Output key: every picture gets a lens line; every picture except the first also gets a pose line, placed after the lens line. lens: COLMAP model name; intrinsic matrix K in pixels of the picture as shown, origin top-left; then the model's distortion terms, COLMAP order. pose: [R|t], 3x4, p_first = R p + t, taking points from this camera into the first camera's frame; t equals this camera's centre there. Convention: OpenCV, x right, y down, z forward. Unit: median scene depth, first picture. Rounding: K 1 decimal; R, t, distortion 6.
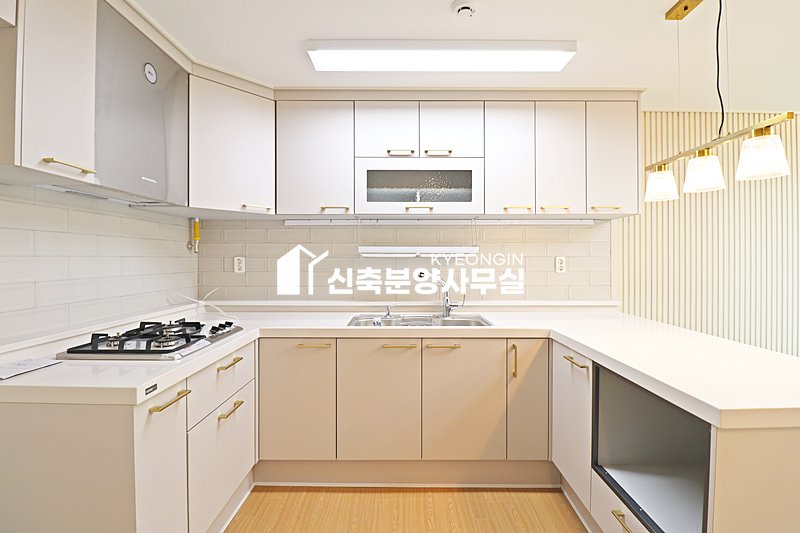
lens RADIAL K [[369.9, 0, 403.3], [0, 369.9, 260.2], [0, 0, 1]] dist [-0.005533, -0.010202]
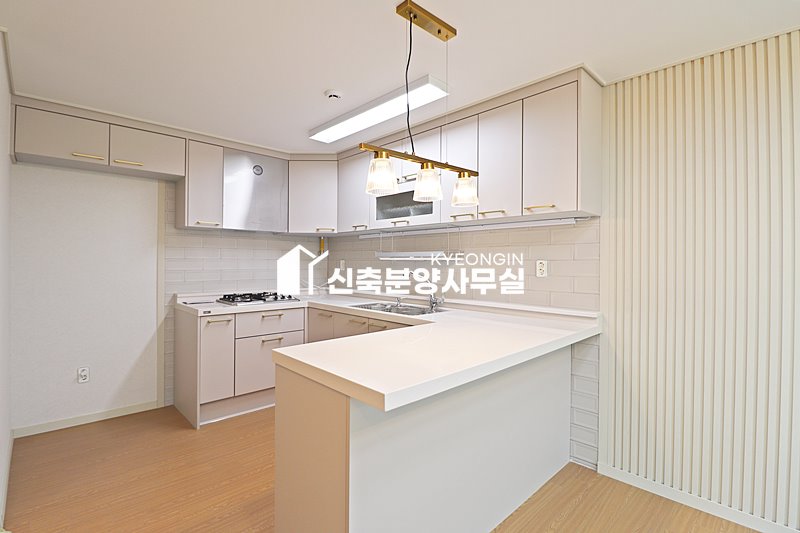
lens RADIAL K [[369.9, 0, 403.5], [0, 369.9, 262.2], [0, 0, 1]] dist [-0.005533, -0.010202]
pose [[0.701714, 0.003500, -0.712451, 0.969743], [-0.010818, 0.999925, -0.005743, 0.006091], [0.712377, 0.011738, 0.701699, 0.100867]]
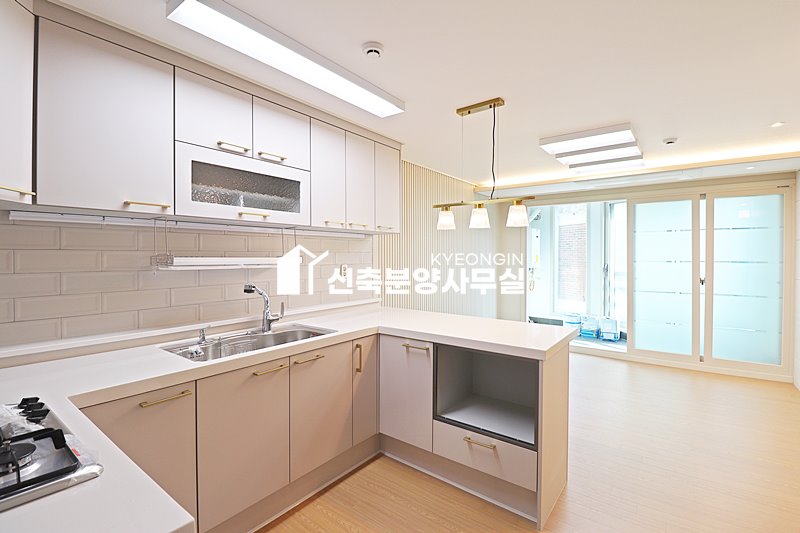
lens RADIAL K [[369.9, 0, 398.9], [0, 369.9, 260.0], [0, 0, 1]] dist [-0.005533, -0.010202]
pose [[0.598786, -0.009055, 0.800858, -0.465106], [0.004053, 0.999958, 0.008276, -0.036791], [-0.800899, -0.001710, 0.598797, 0.178845]]
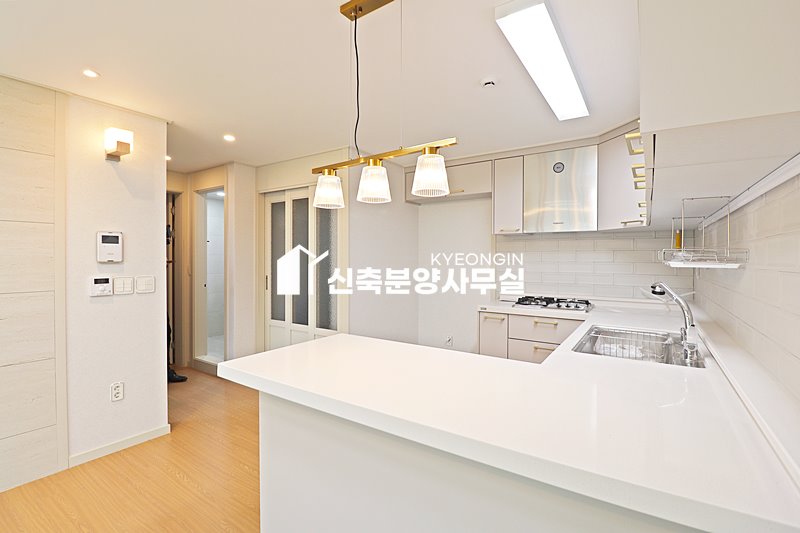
lens RADIAL K [[369.9, 0, 398.1], [0, 369.9, 260.6], [0, 0, 1]] dist [-0.005533, -0.010202]
pose [[-0.551768, 0.004594, -0.833985, 0.998266], [-0.007133, 0.999922, 0.010227, -0.023780], [0.833967, 0.011592, -0.551693, 0.988877]]
